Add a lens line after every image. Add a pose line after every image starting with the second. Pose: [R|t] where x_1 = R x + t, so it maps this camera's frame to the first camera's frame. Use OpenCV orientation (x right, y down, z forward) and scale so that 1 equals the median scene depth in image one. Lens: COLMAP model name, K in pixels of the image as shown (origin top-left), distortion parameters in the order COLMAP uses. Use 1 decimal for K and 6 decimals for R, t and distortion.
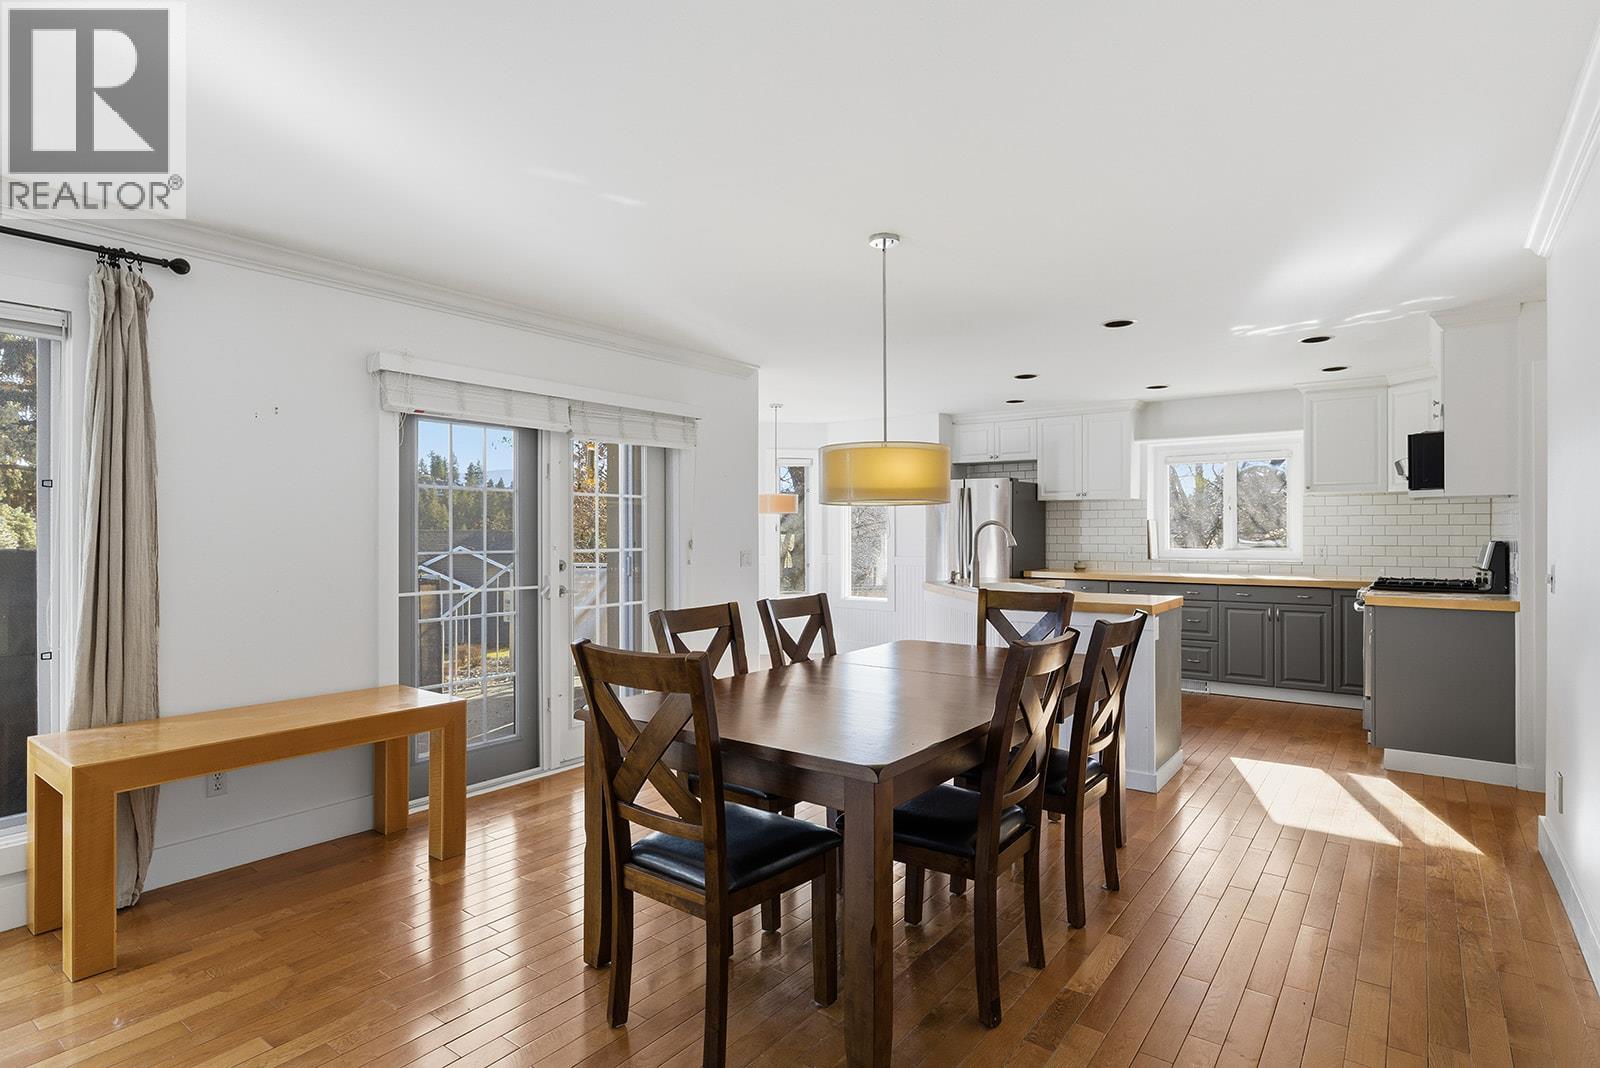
lens RADIAL K [[810.0, 0, 800.0], [0, 810.0, 534.0], [0, 0, 1]] dist [-0.001357, -0.000069]
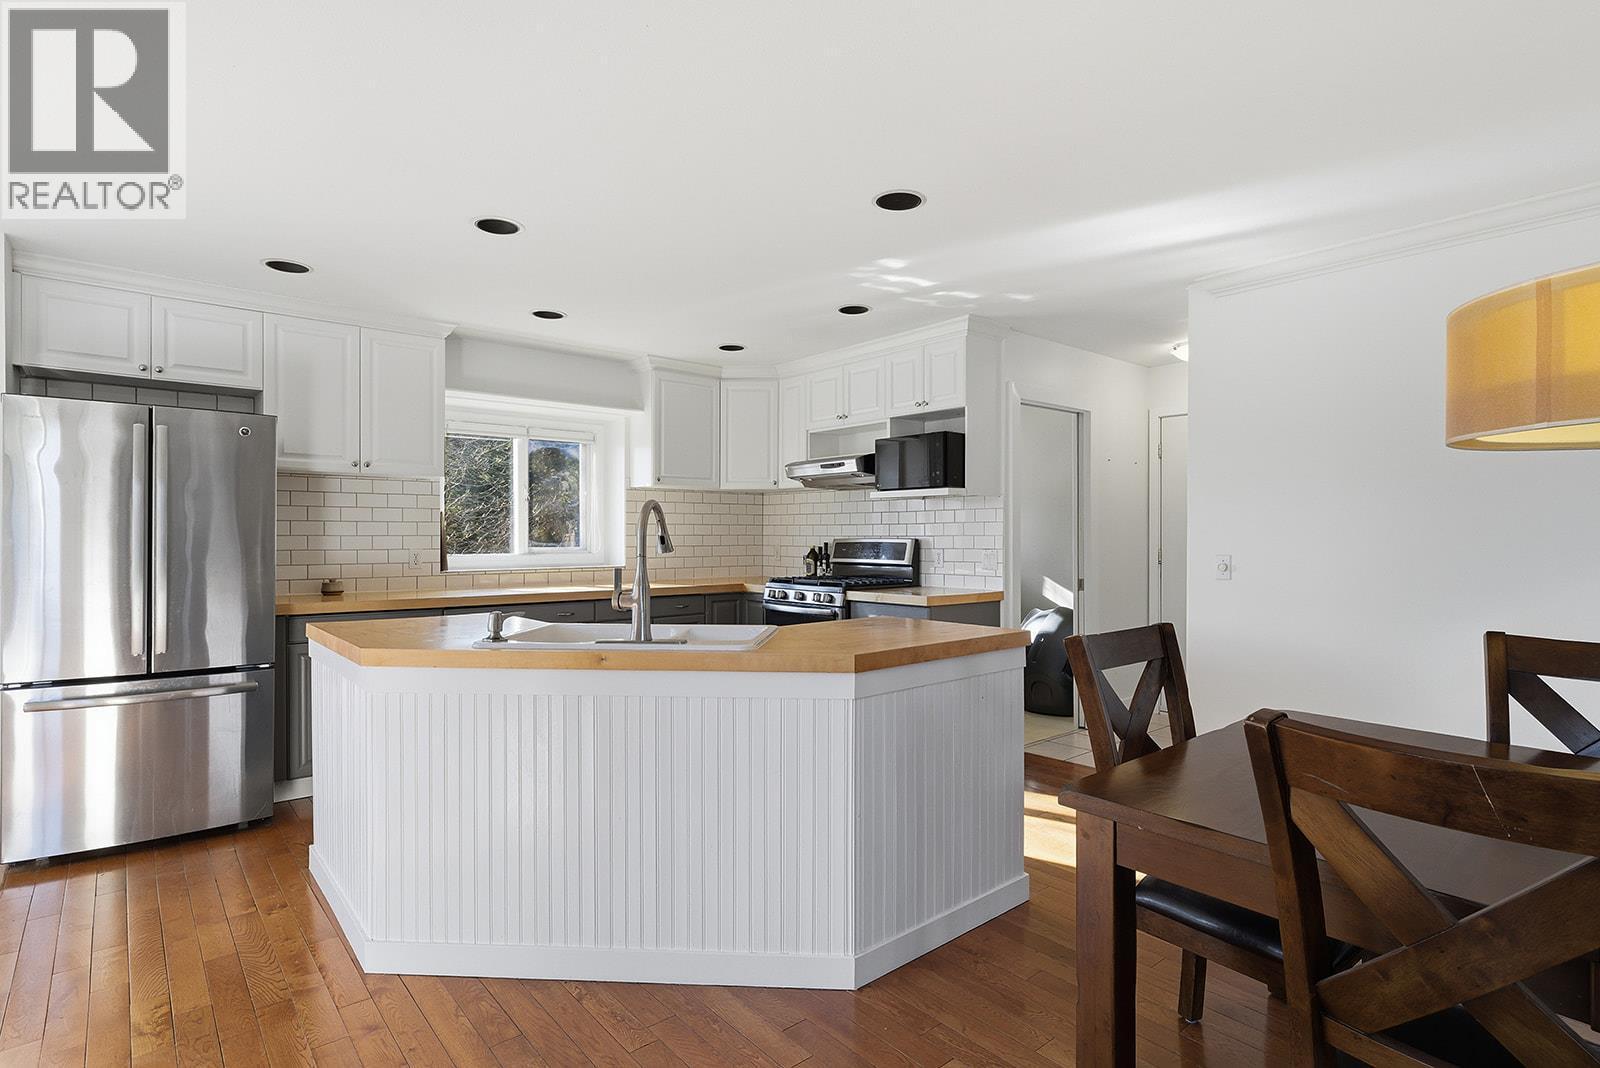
lens RADIAL K [[788.4, 0, 794.8], [0, 788.4, 542.8], [0, 0, 1]] dist [0.000546, -0.000056]
pose [[0.211400, -0.008055, 0.977366, -0.138387], [-0.000448, 0.999965, 0.008338, 0.002552], [-0.977400, -0.002201, 0.211389, 0.576323]]
